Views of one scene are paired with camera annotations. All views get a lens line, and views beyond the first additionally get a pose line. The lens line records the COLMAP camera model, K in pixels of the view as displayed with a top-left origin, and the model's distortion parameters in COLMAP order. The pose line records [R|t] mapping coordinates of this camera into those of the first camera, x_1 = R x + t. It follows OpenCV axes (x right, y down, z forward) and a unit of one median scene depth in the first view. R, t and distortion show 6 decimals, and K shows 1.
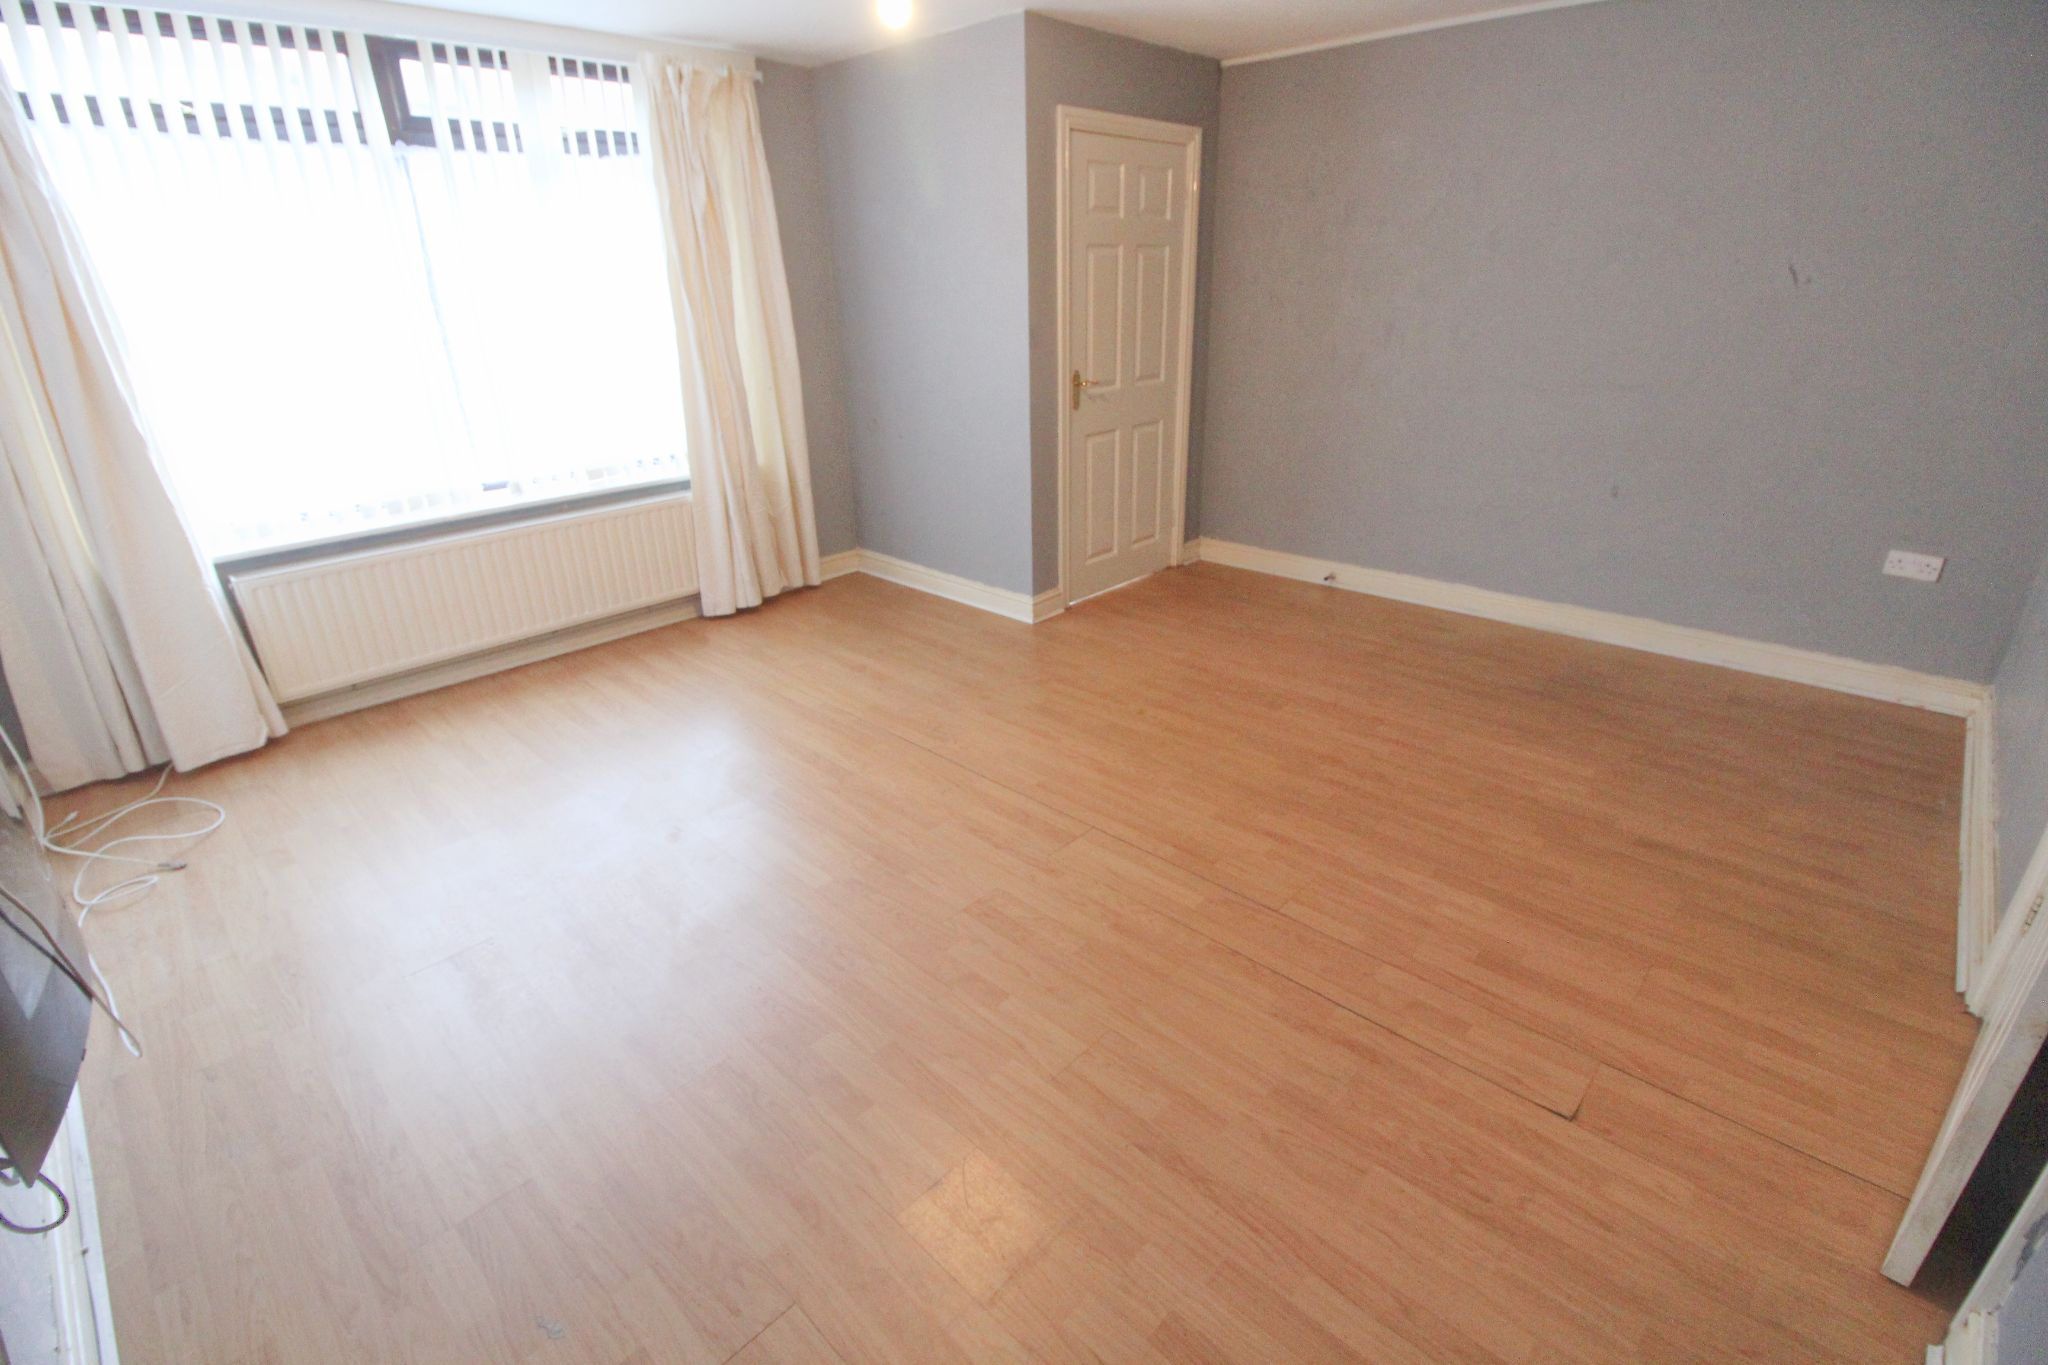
lens RADIAL K [[938.2, 0, 1021.6], [0, 938.2, 672.1], [0, 0, 1]] dist [-0.000093, -0.015370]
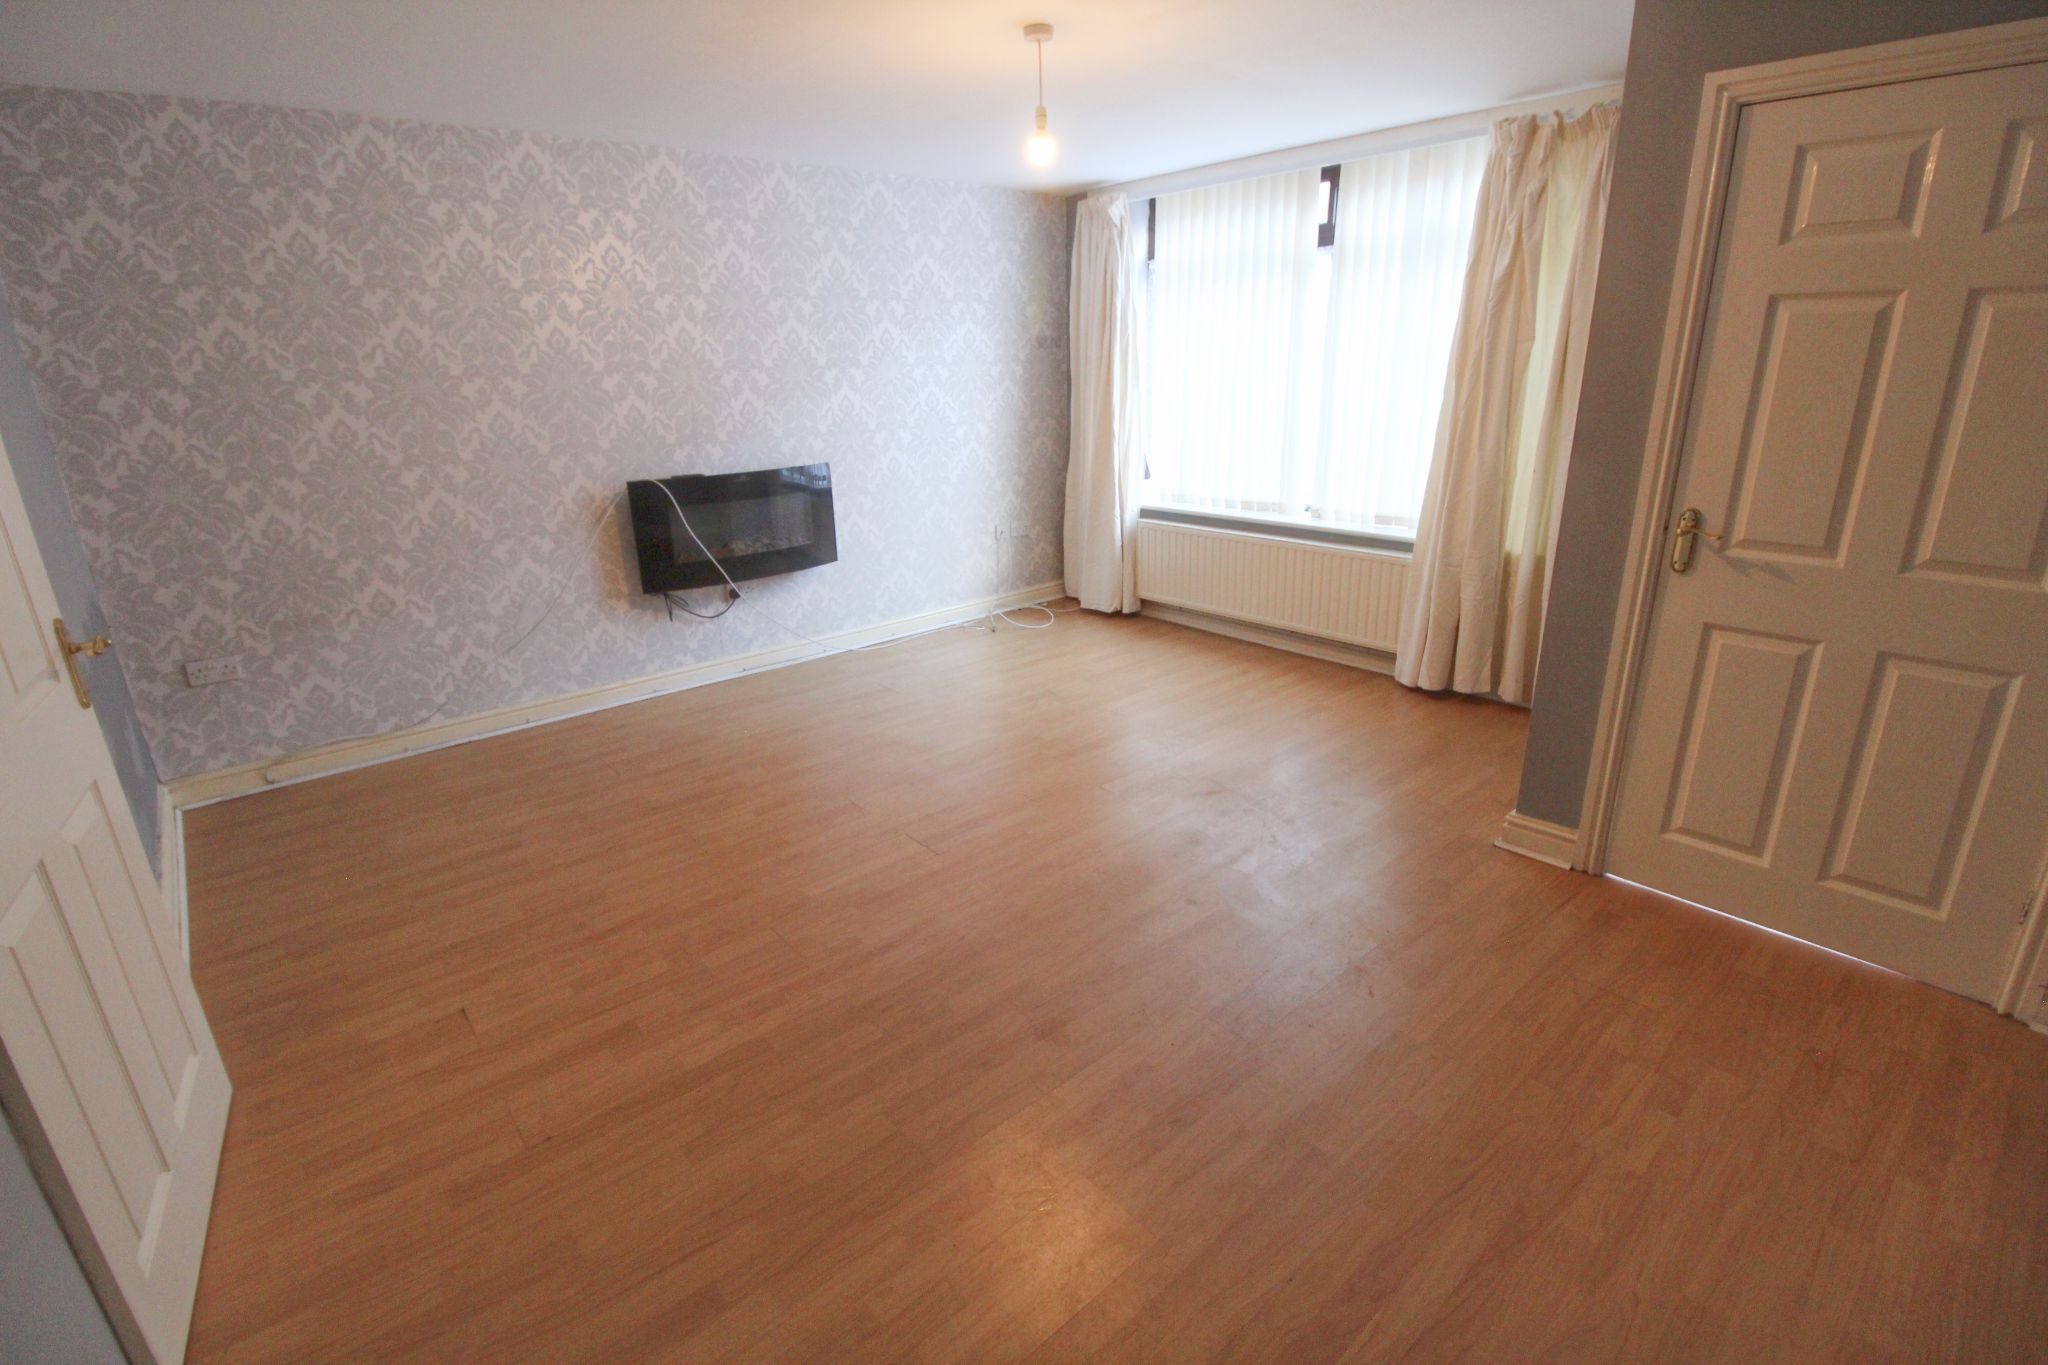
lens RADIAL K [[938.2, 0, 1021.6], [0, 938.2, 672.1], [0, 0, 1]] dist [-0.000093, -0.015370]
pose [[-0.086197, 0.338268, -0.937094, 0.796806], [-0.362694, 0.865397, 0.345748, -0.337921], [0.927913, 0.369680, 0.048093, 0.743769]]
